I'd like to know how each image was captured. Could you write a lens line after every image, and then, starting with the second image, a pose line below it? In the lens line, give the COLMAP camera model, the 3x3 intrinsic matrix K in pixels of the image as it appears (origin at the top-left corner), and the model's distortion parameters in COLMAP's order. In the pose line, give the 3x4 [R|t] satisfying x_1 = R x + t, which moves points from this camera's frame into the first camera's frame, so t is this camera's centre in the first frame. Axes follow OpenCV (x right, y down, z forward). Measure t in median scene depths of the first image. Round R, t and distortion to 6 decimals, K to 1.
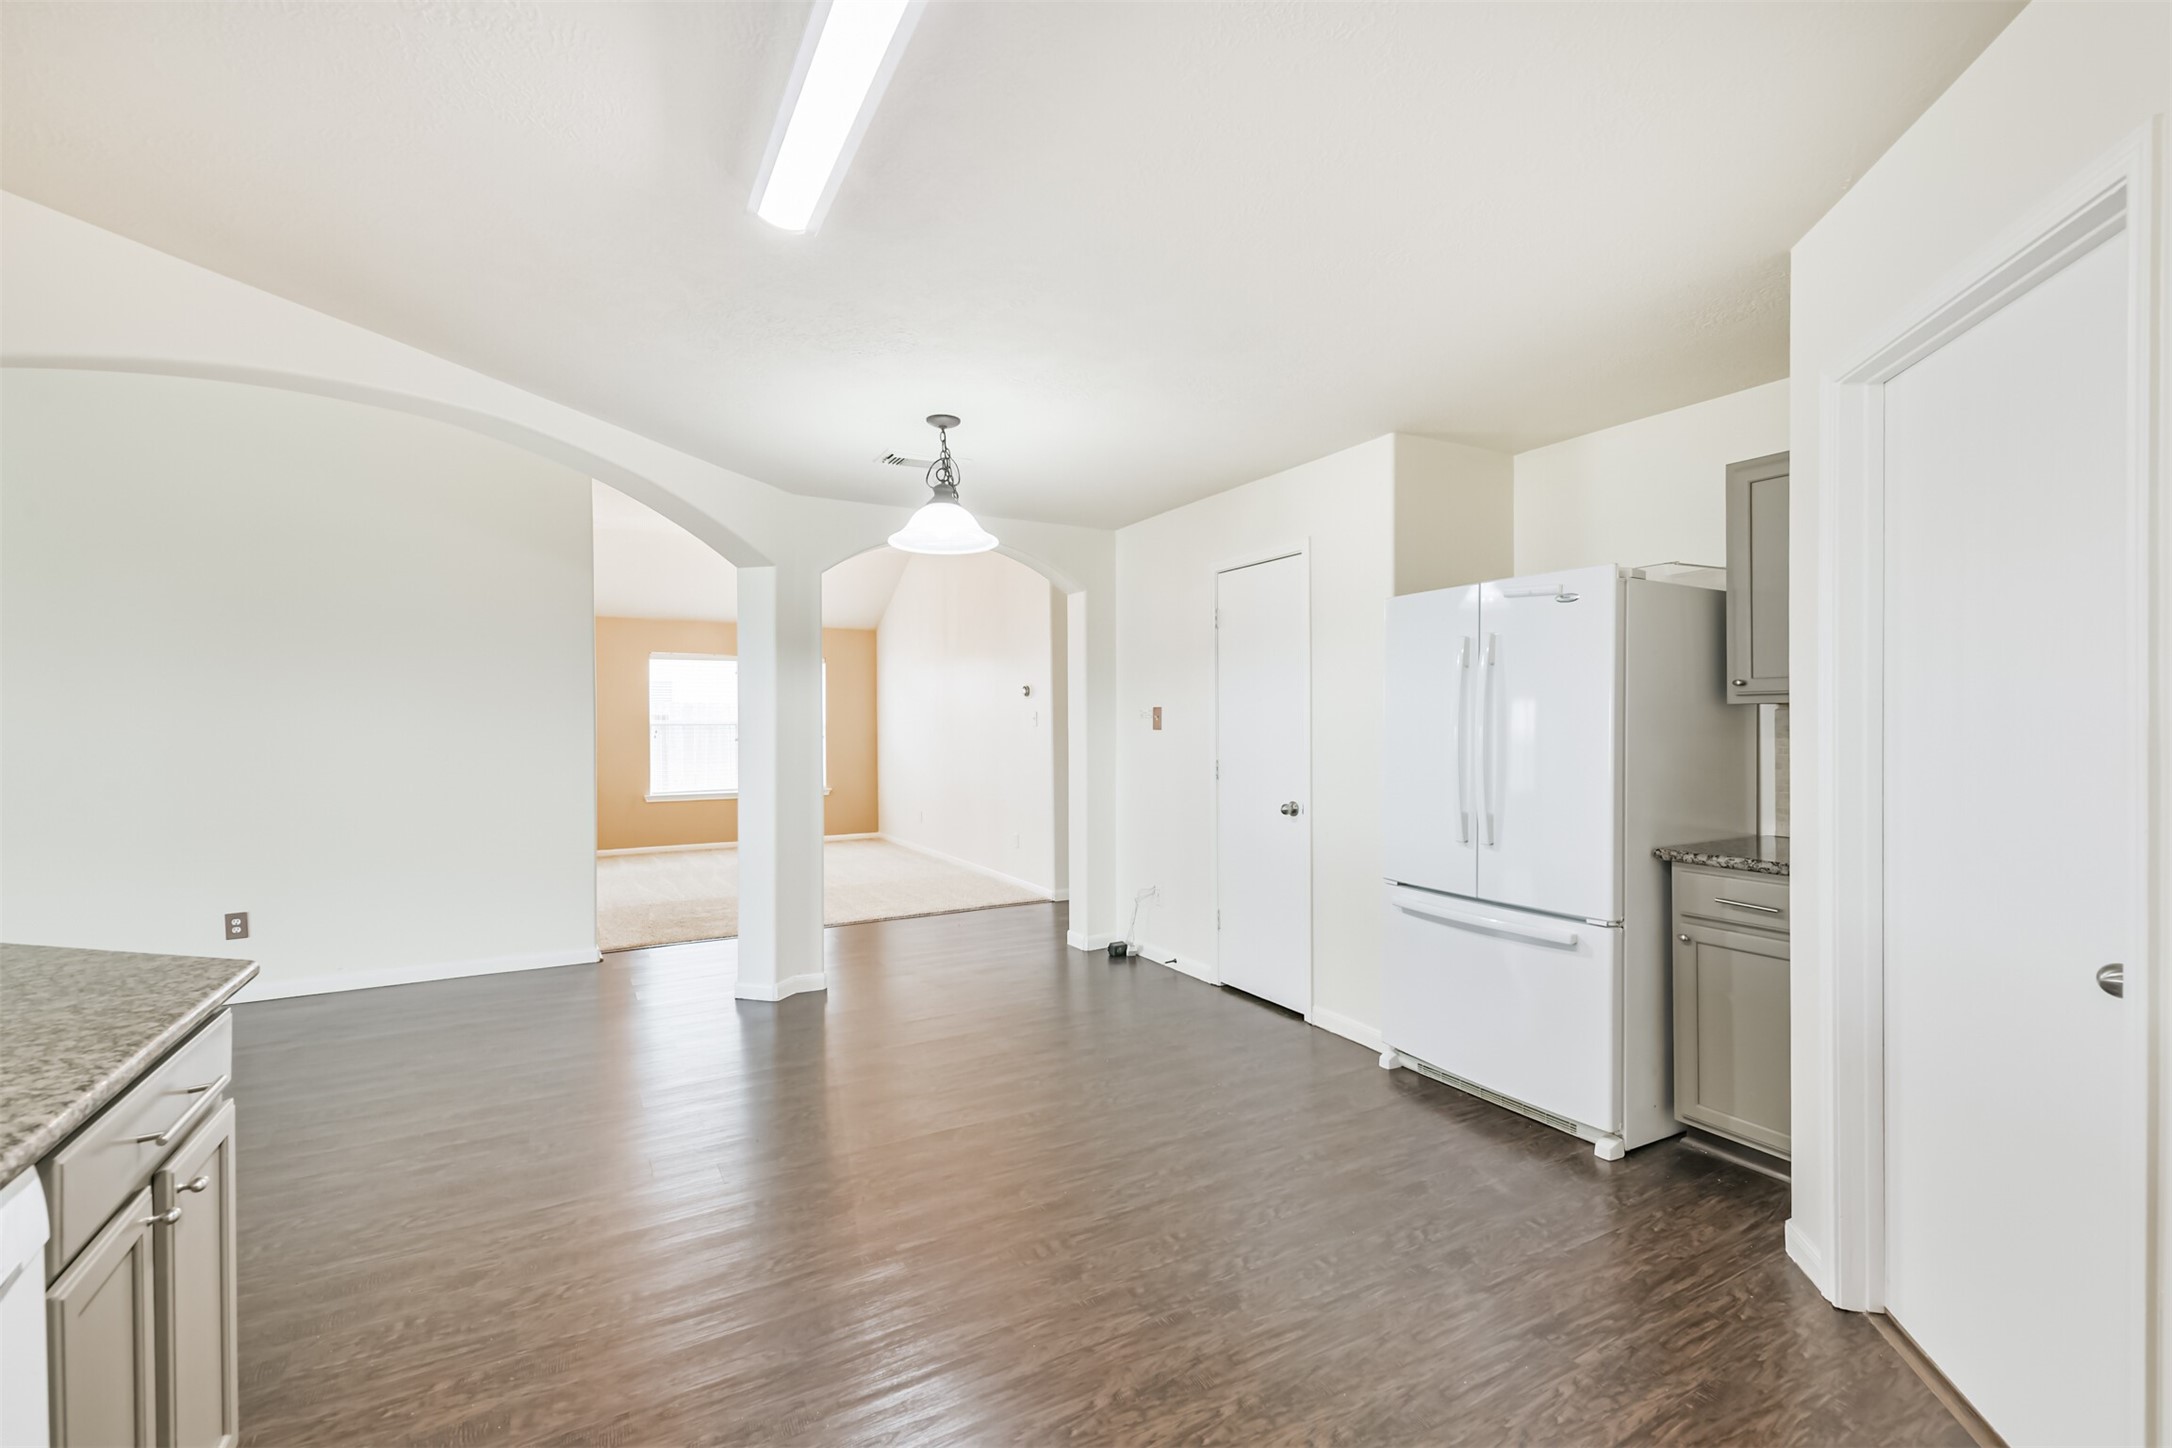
lens RADIAL K [[938.5, 0, 1086.0], [0, 938.5, 724.0], [0, 0, 1]] dist [0.017849, -0.000266]
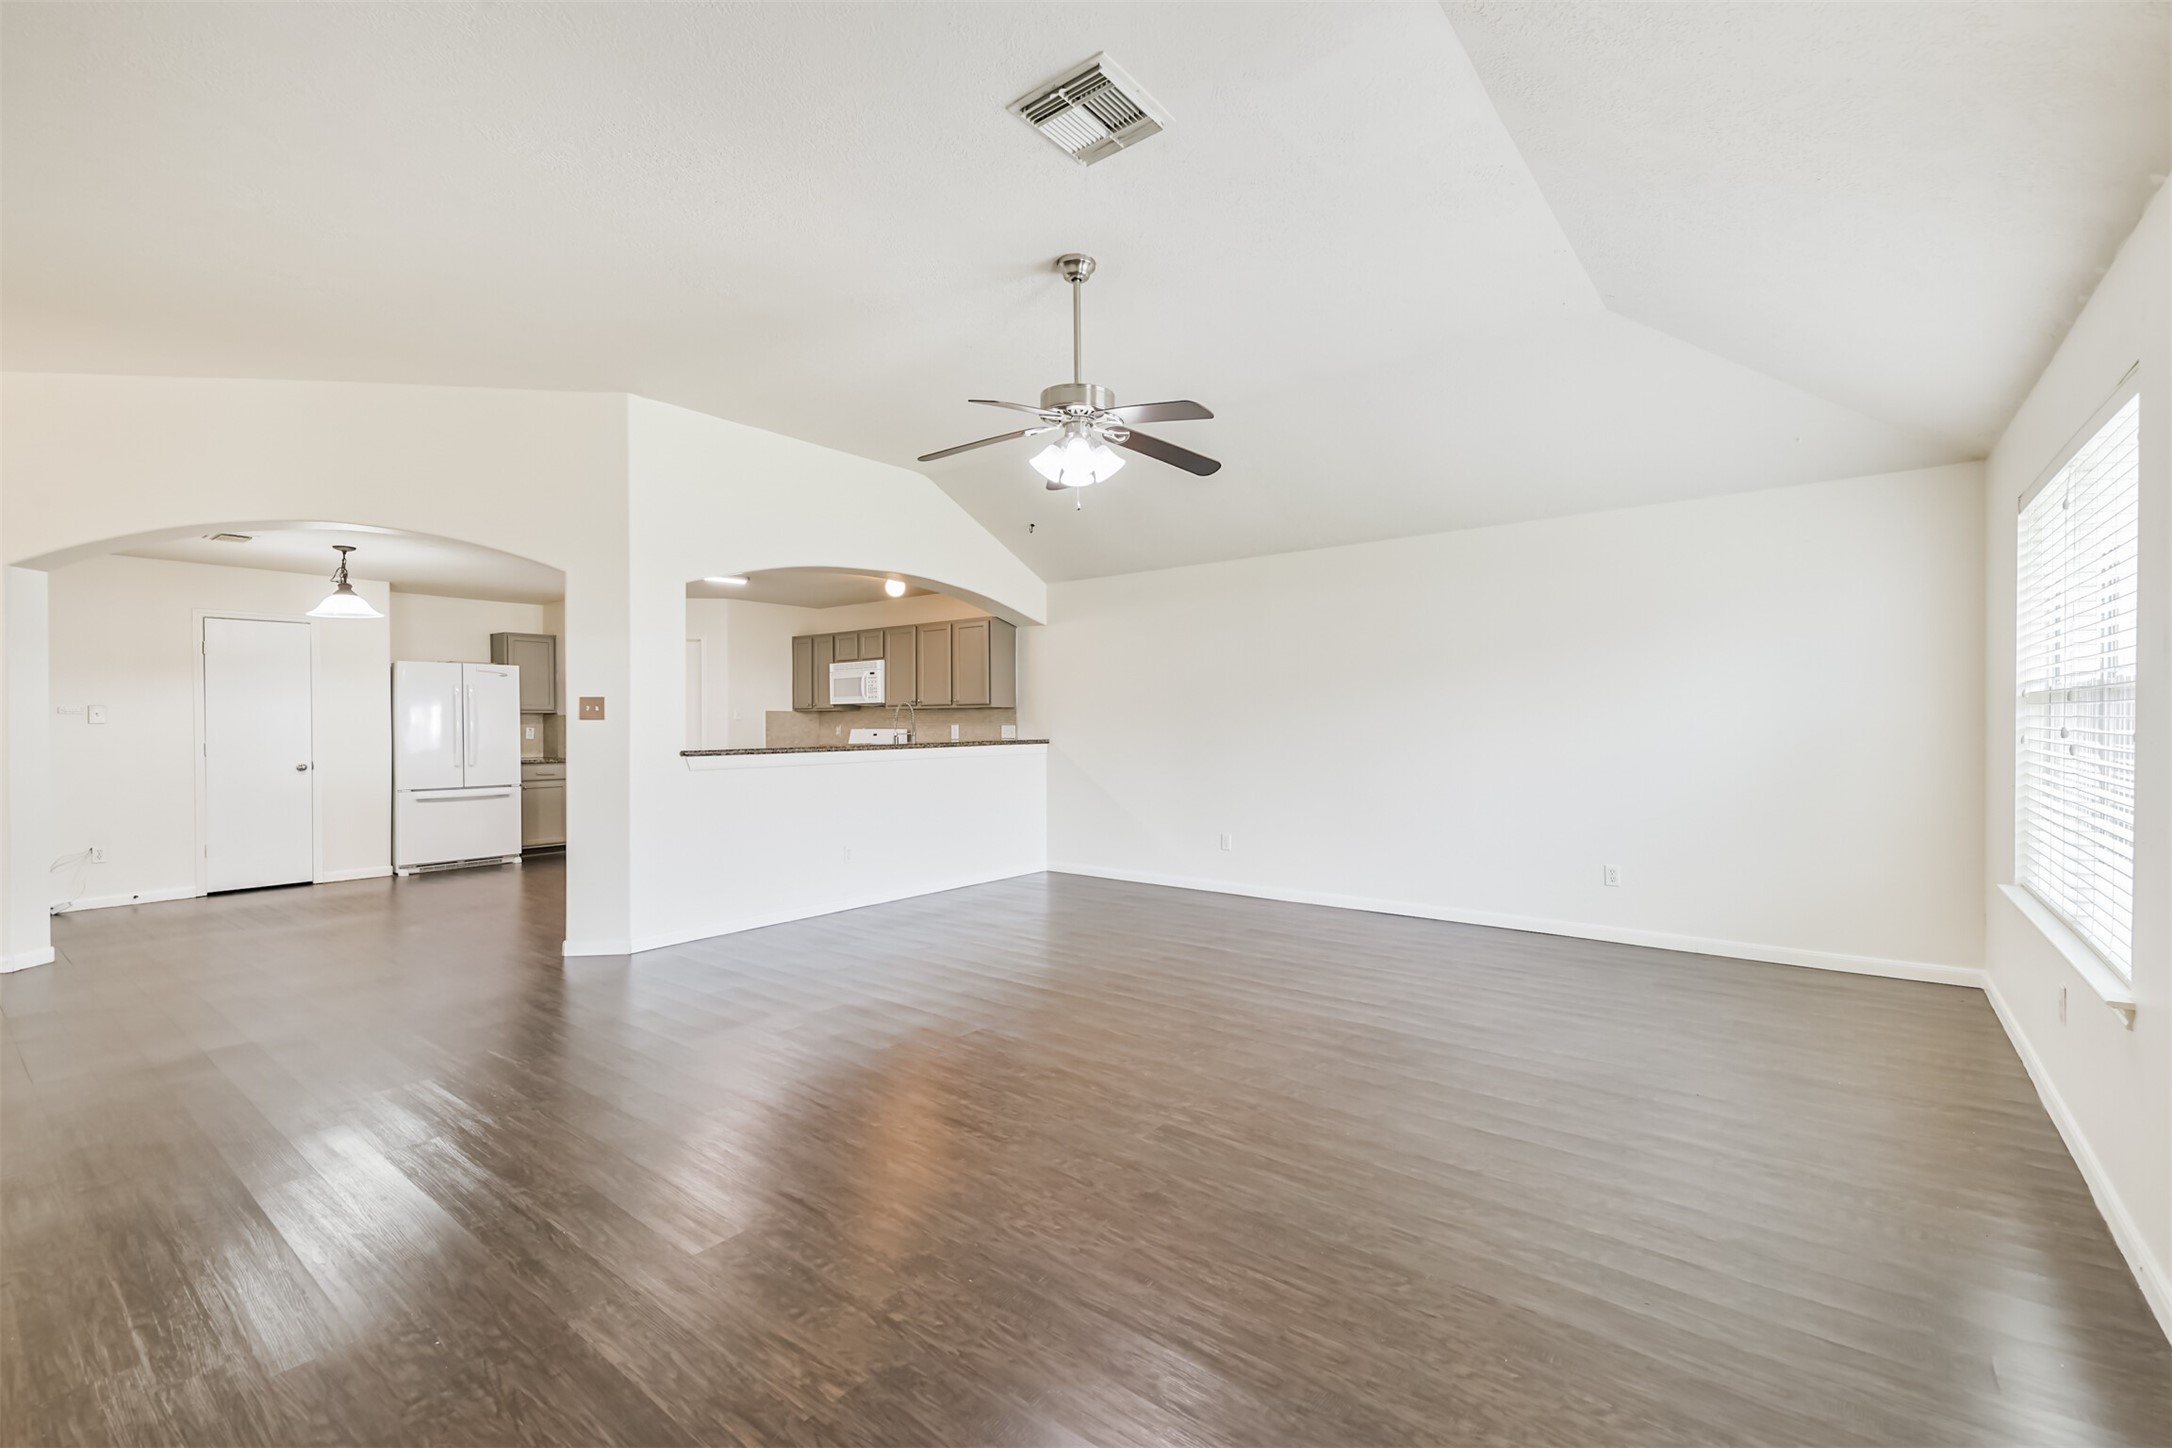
lens RADIAL K [[958.6, 0, 1083.2], [0, 958.6, 724.3], [0, 0, 1]] dist [0.039537, -0.000316]
pose [[-0.367281, 0.007211, 0.930082, -2.067276], [0.011641, 0.999927, -0.003156, 0.034251], [-0.930037, 0.009668, -0.367339, 0.315818]]
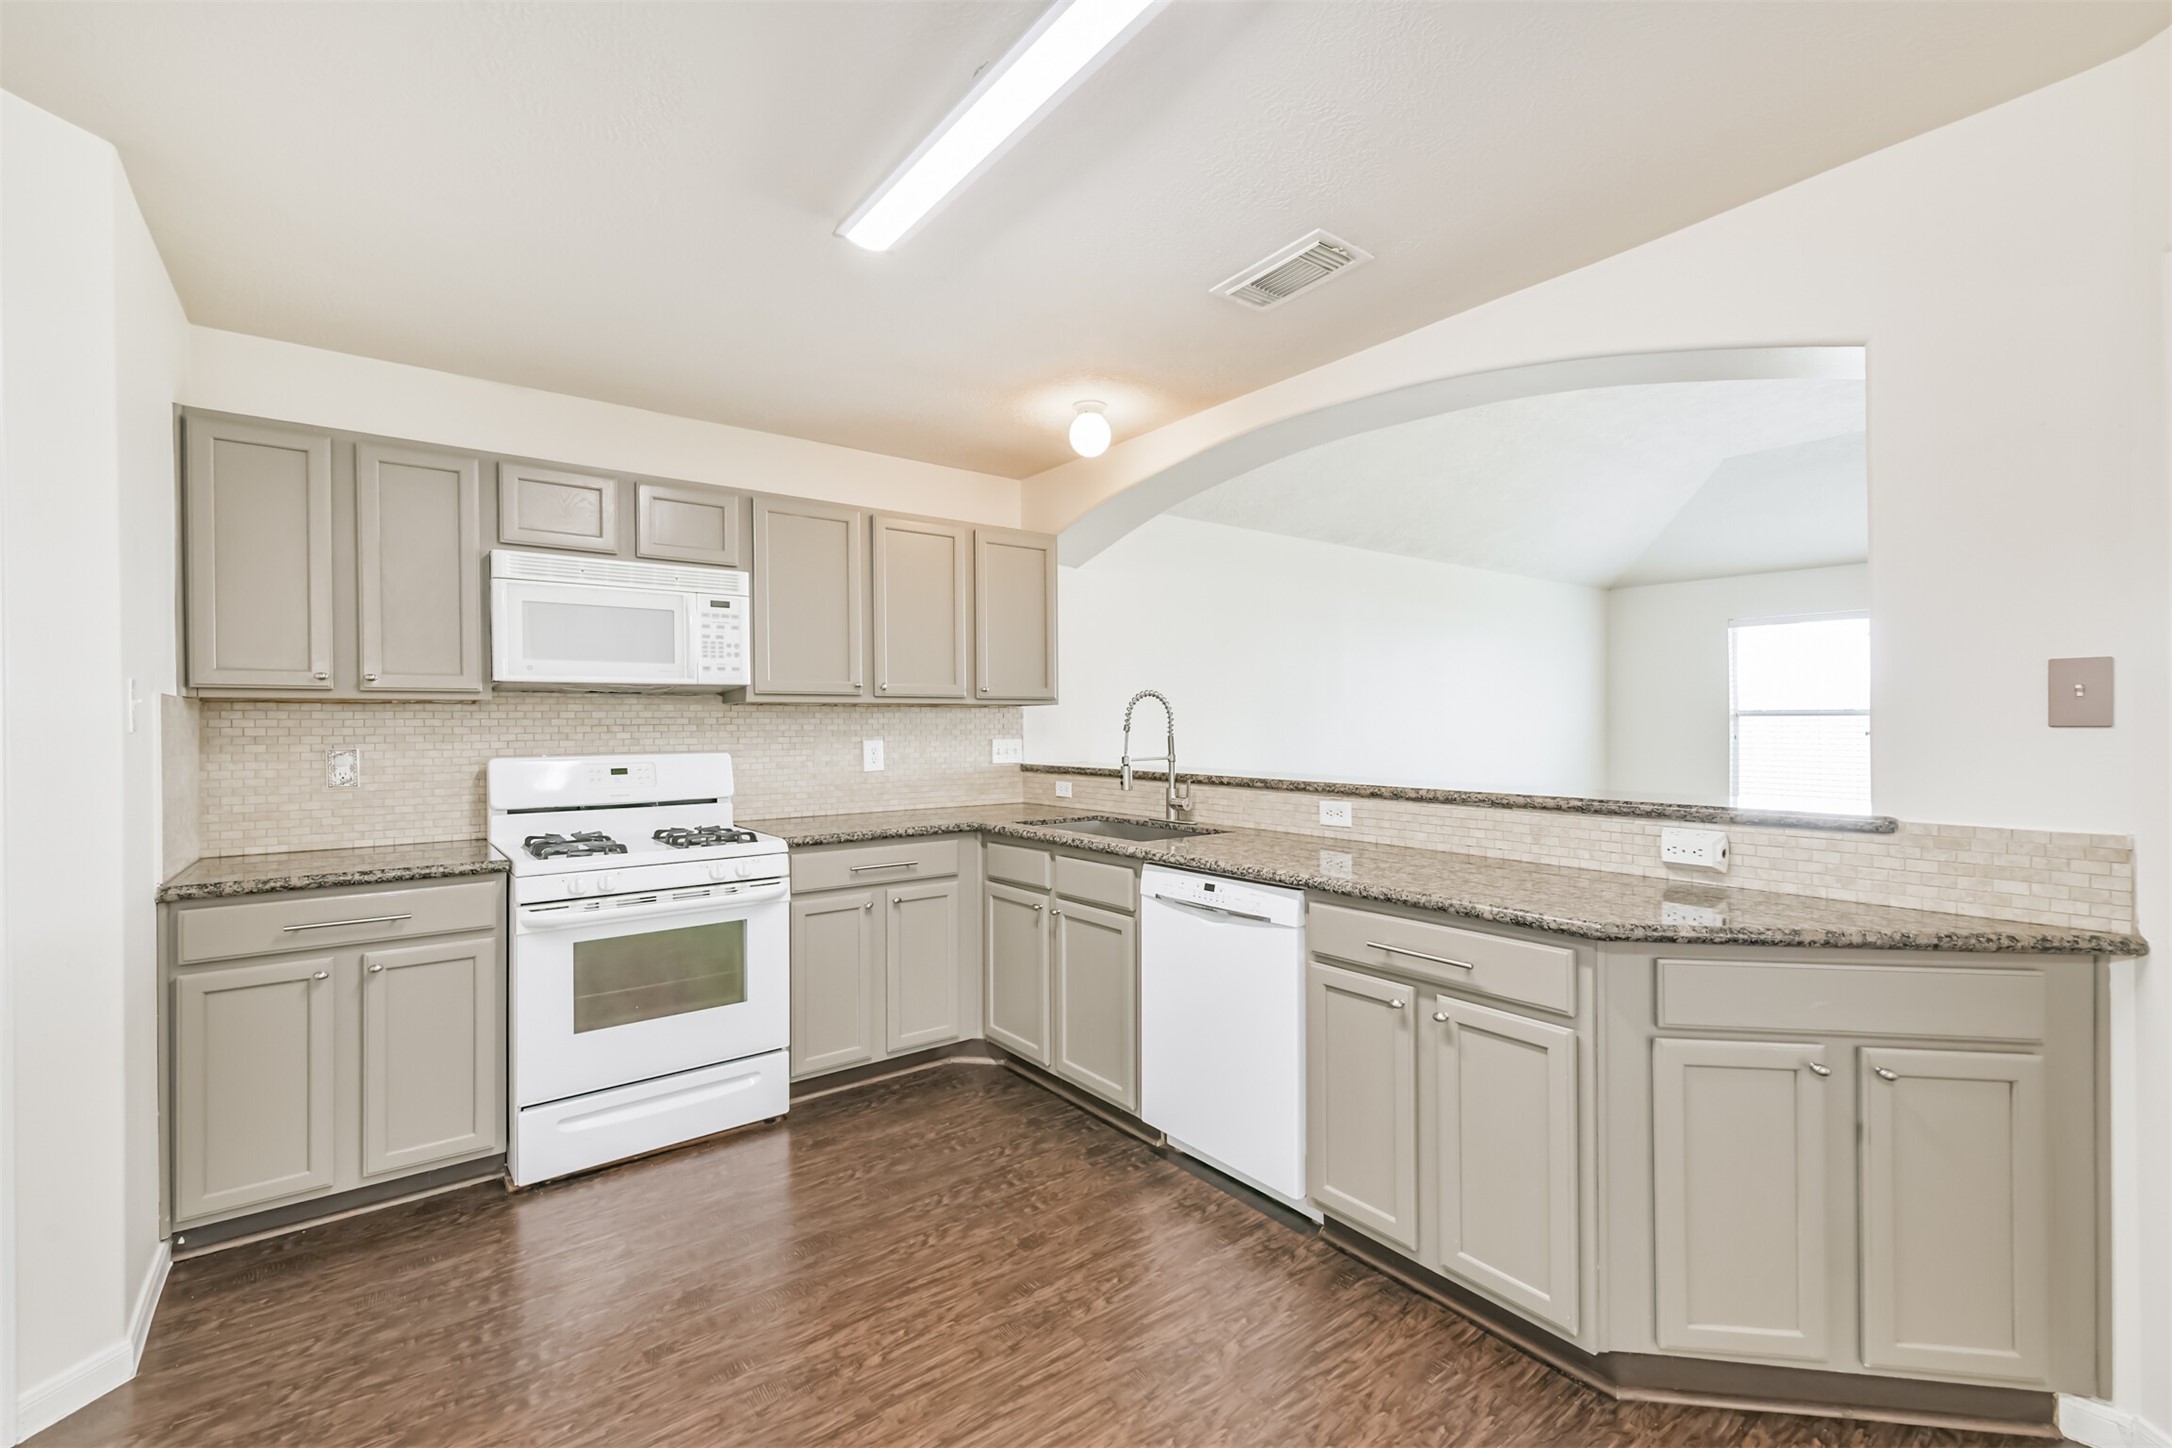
lens RADIAL K [[929.2, 0, 1089.7], [0, 929.2, 727.1], [0, 0, 1]] dist [0.022932, -0.008666]
pose [[-0.989148, 0.012544, -0.146386, -0.063083], [0.011162, 0.999885, 0.010262, 0.005201], [0.146497, 0.008517, -0.989174, 0.780915]]
